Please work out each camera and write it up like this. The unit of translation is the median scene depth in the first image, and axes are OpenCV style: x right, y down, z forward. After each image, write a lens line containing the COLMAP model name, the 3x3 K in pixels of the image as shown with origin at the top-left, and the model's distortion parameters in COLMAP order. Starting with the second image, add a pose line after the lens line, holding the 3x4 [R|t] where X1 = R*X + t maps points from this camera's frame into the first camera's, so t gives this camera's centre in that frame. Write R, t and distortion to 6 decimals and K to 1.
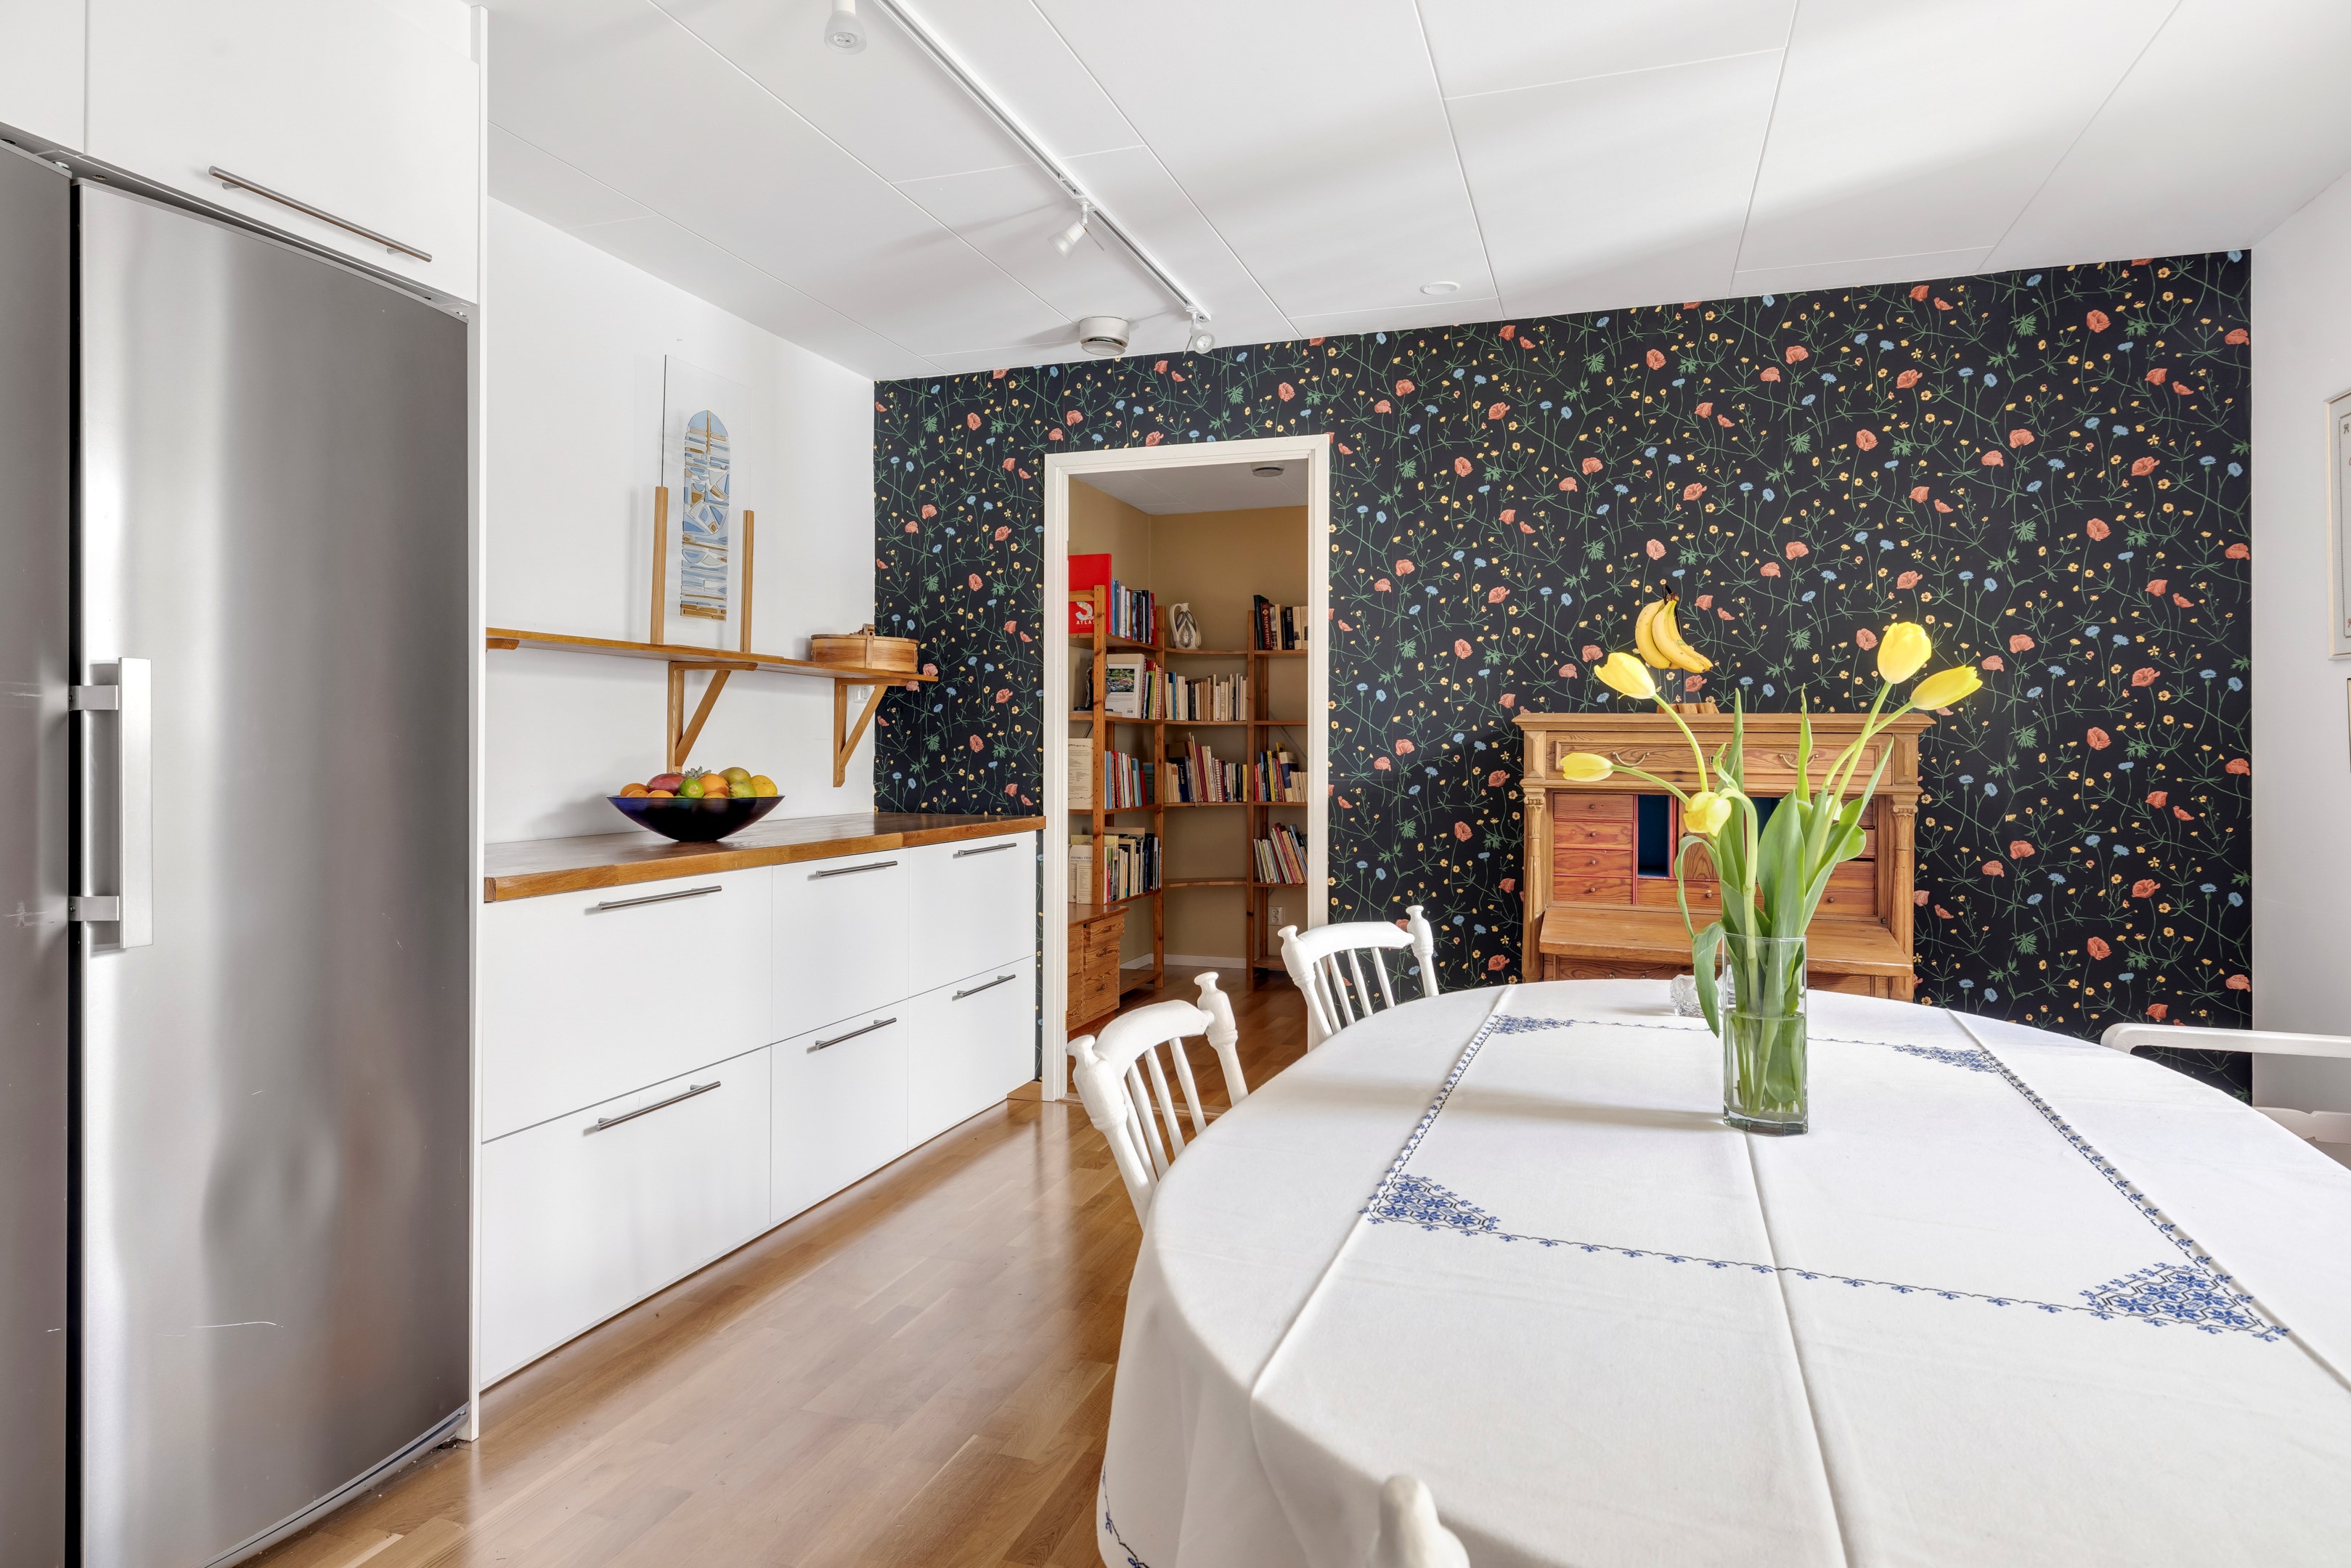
lens RADIAL K [[1434.0, 0, 1175.5], [0, 1434.0, 784.0], [0, 0, 1]] dist [-0.057568, 0.033618]
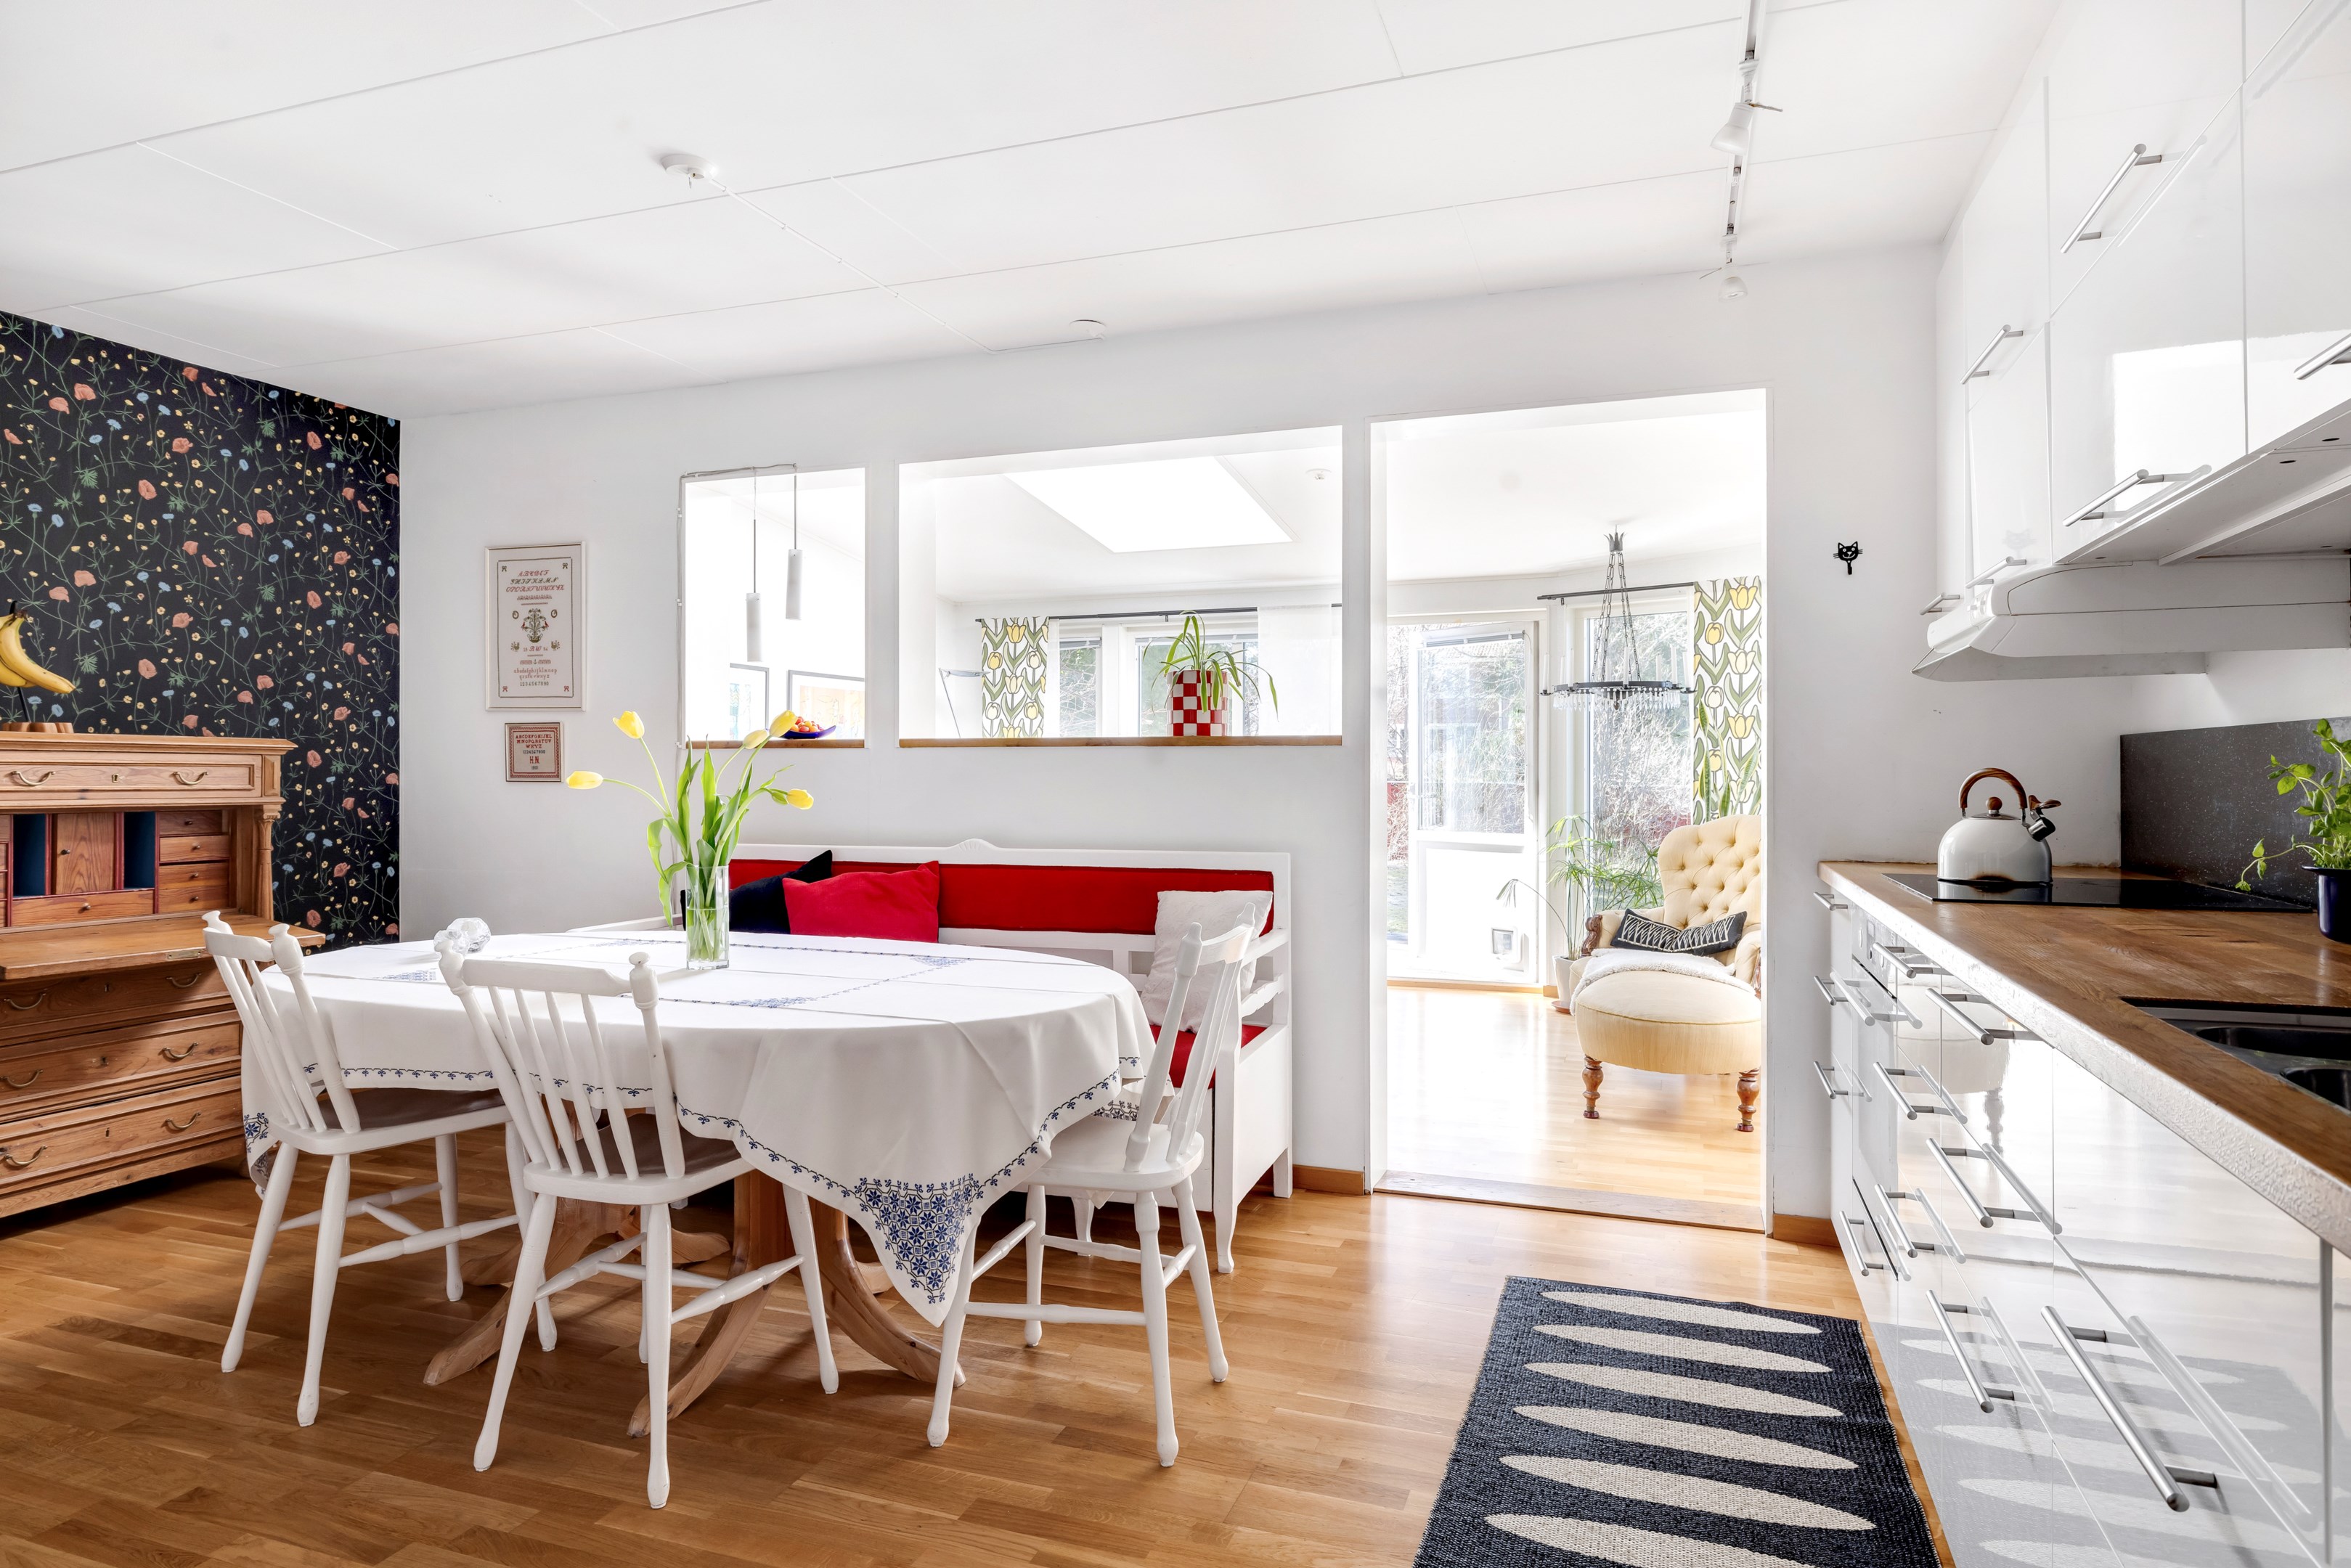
lens RADIAL K [[1365.1, 0, 1170.8], [0, 1365.1, 767.3], [0, 0, 1]] dist [0.001436, 0.000918]
pose [[-0.021756, 0.000372, 0.999763, -0.650895], [0.027600, 0.999619, 0.000228, -0.003493], [-0.999382, 0.027598, -0.021758, 0.243178]]
